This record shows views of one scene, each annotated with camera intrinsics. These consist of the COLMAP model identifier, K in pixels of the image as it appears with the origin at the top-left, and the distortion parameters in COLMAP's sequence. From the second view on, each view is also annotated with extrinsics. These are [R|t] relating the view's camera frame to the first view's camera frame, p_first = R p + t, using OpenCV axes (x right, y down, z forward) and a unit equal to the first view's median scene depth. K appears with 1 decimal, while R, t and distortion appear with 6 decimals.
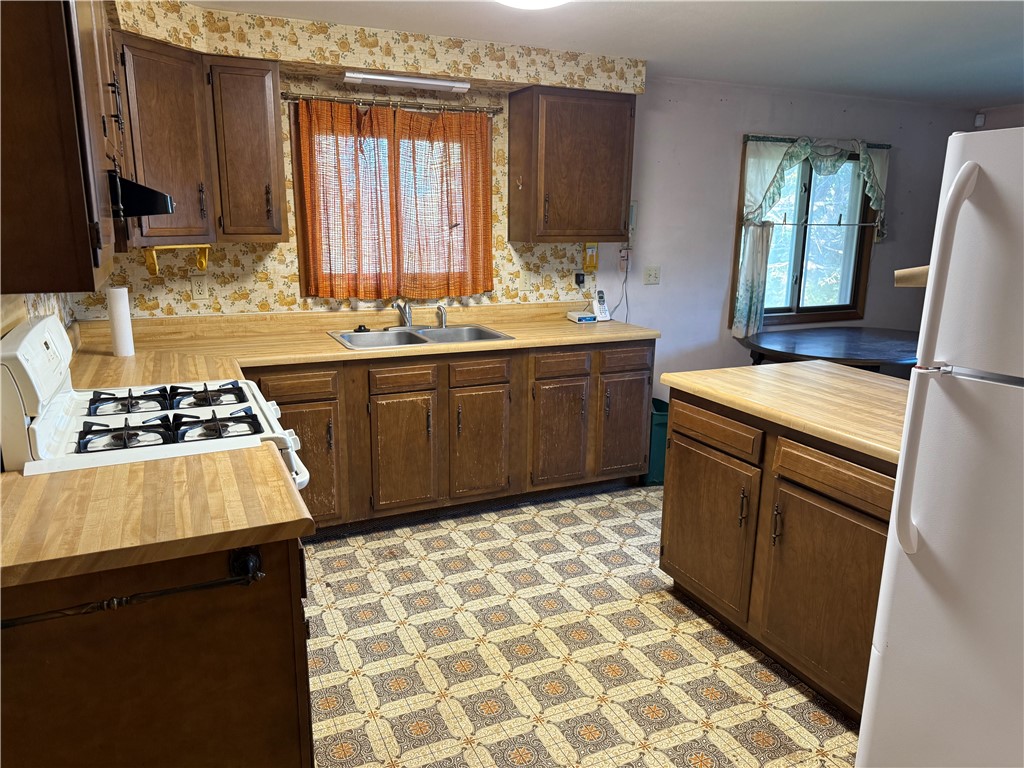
lens RADIAL K [[719.1, 0, 507.7], [0, 719.1, 391.1], [0, 0, 1]] dist [0.074676, -0.092730]
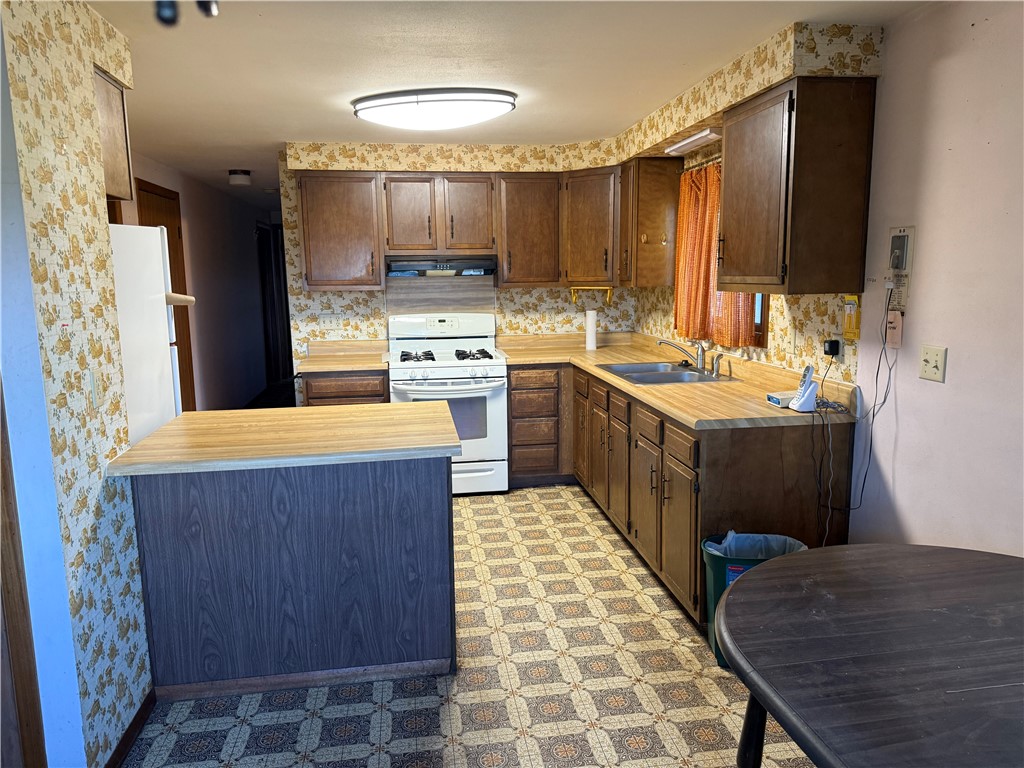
lens RADIAL K [[719.1, 0, 501.6], [0, 719.1, 379.6], [0, 0, 1]] dist [0.074676, -0.092730]
pose [[-0.290386, 0.139329, -0.946712, 0.955125], [-0.210253, 0.955876, 0.205169, -0.232197], [0.933525, 0.258628, -0.248279, 1.022159]]
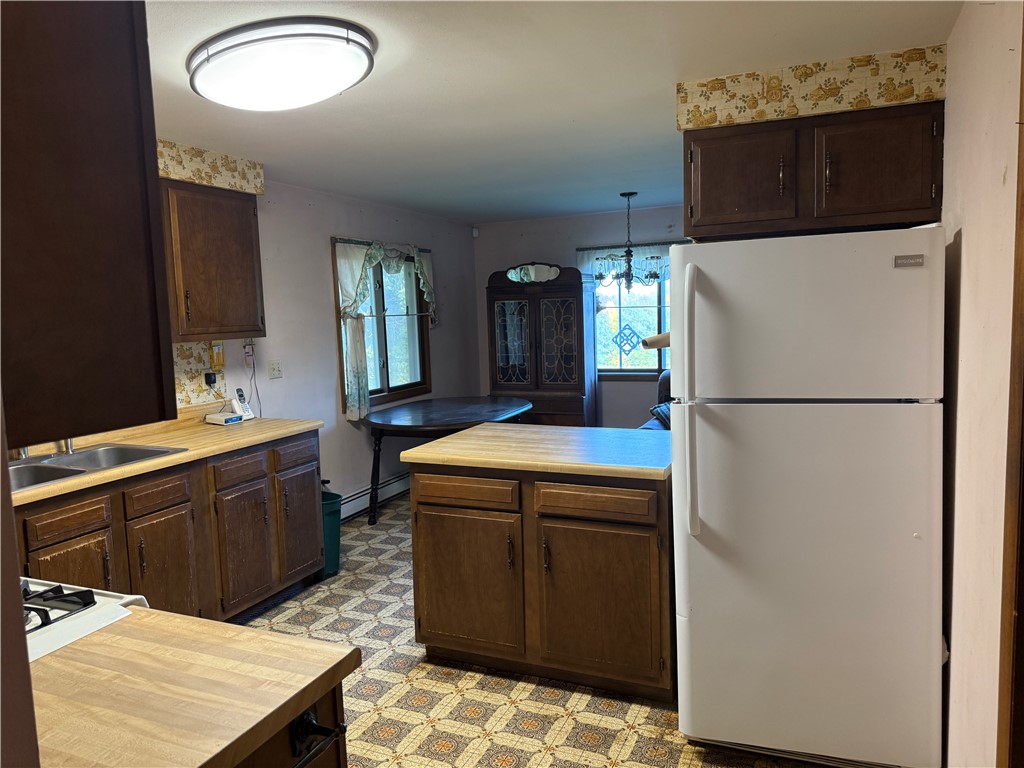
lens RADIAL K [[719.1, 0, 519.4], [0, 719.1, 382.2], [0, 0, 1]] dist [0.074676, -0.092730]
pose [[0.736233, -0.101337, 0.669098, -0.267090], [0.193603, 0.978940, -0.064765, -0.017053], [-0.648444, 0.177222, 0.740347, 0.061651]]
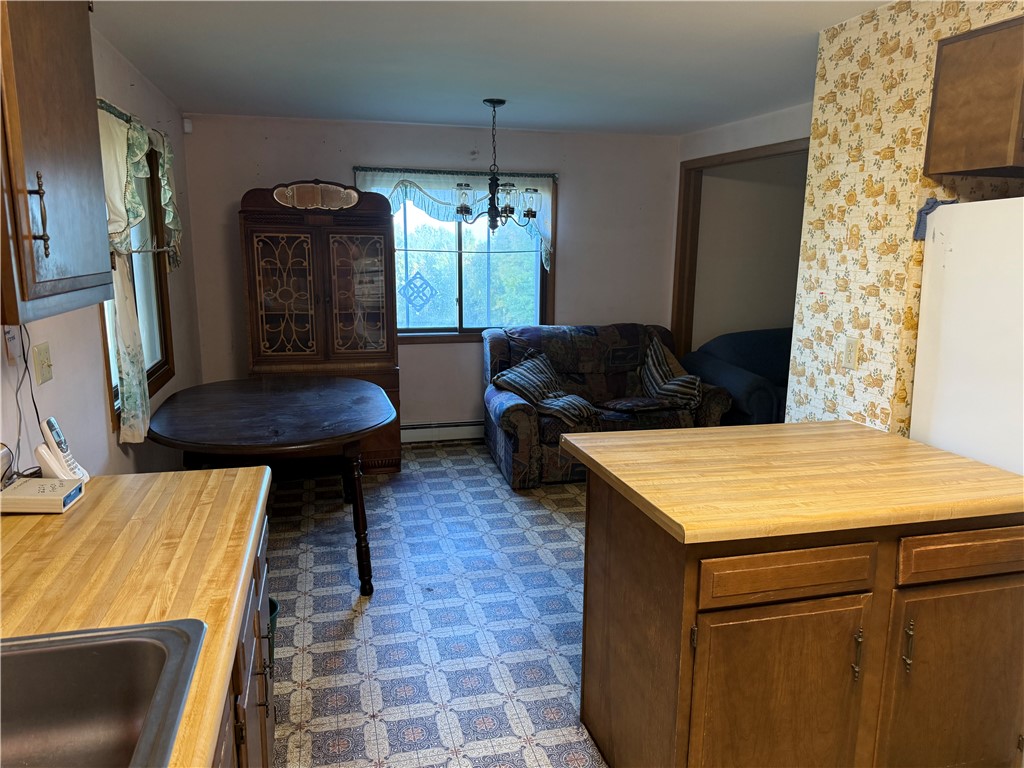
lens RADIAL K [[719.1, 0, 512.3], [0, 719.1, 384.4], [0, 0, 1]] dist [0.074676, -0.092730]
pose [[0.170698, -0.195541, 0.965725, -0.249935], [0.219551, 0.963018, 0.156186, -0.187806], [-0.960552, 0.185366, 0.207317, 0.744536]]
